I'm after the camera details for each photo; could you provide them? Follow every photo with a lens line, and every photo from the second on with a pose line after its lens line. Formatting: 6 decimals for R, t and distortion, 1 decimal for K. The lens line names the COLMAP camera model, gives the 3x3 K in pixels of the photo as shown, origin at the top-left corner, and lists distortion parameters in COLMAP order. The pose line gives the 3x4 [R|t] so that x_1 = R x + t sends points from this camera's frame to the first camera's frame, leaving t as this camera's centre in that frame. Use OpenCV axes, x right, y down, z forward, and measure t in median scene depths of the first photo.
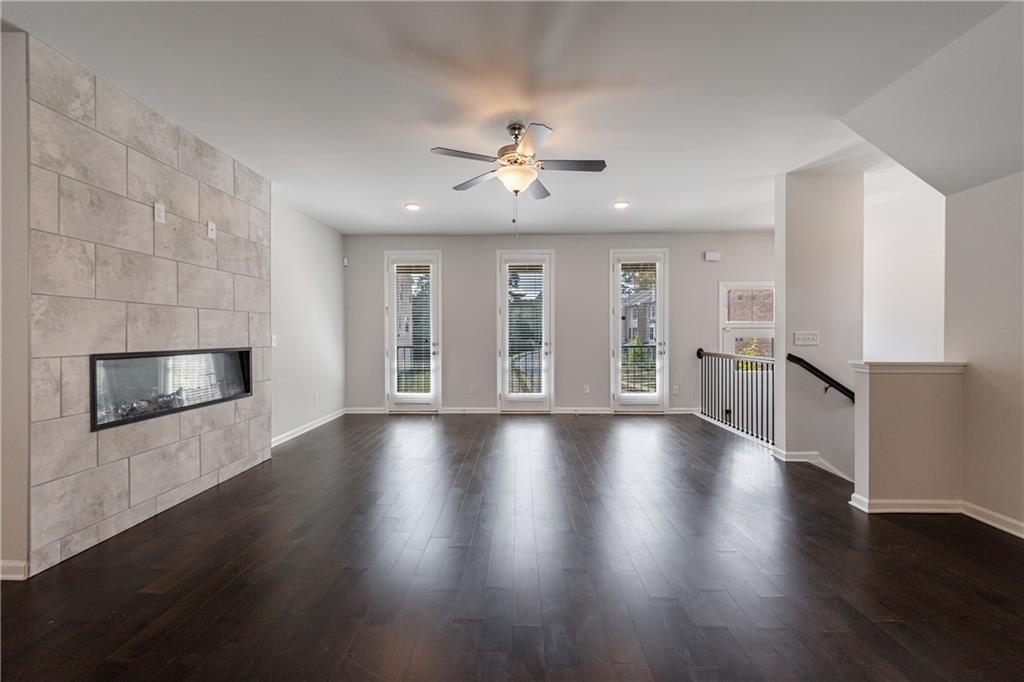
lens RADIAL K [[409.9, 0, 511.7], [0, 409.9, 337.4], [0, 0, 1]] dist [-0.000183, -0.003830]
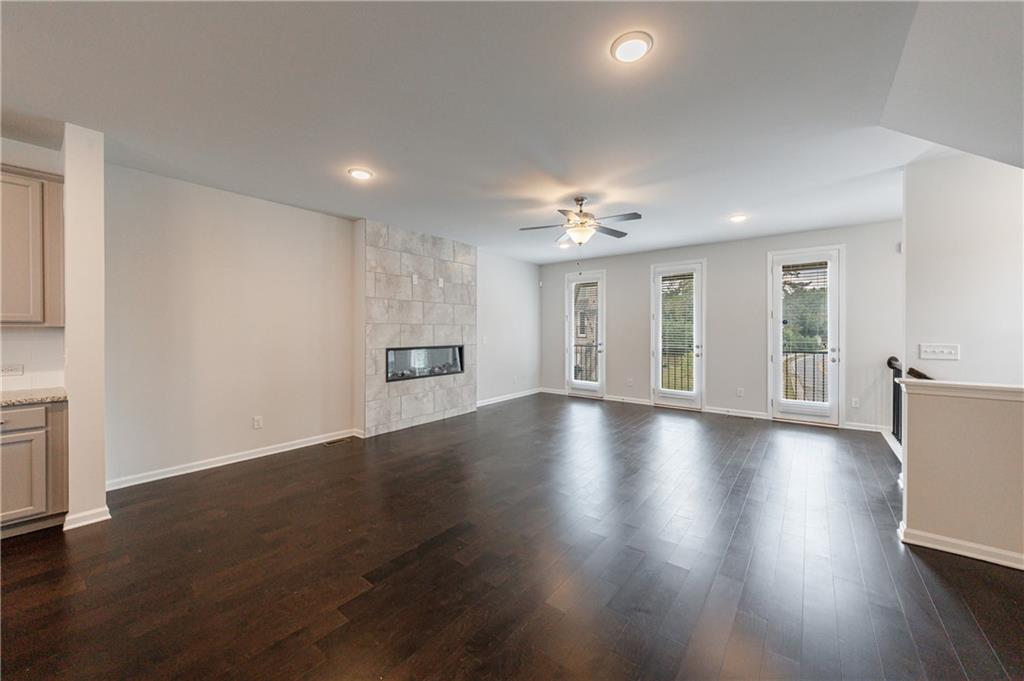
lens RADIAL K [[383.3, 0, 509.3], [0, 383.3, 332.9], [0, 0, 1]] dist [0.000409, -0.000055]
pose [[0.797837, 0.007255, -0.602829, 0.487493], [-0.006444, 0.999973, 0.003505, -0.033747], [0.602839, 0.001088, 0.797862, -0.177901]]
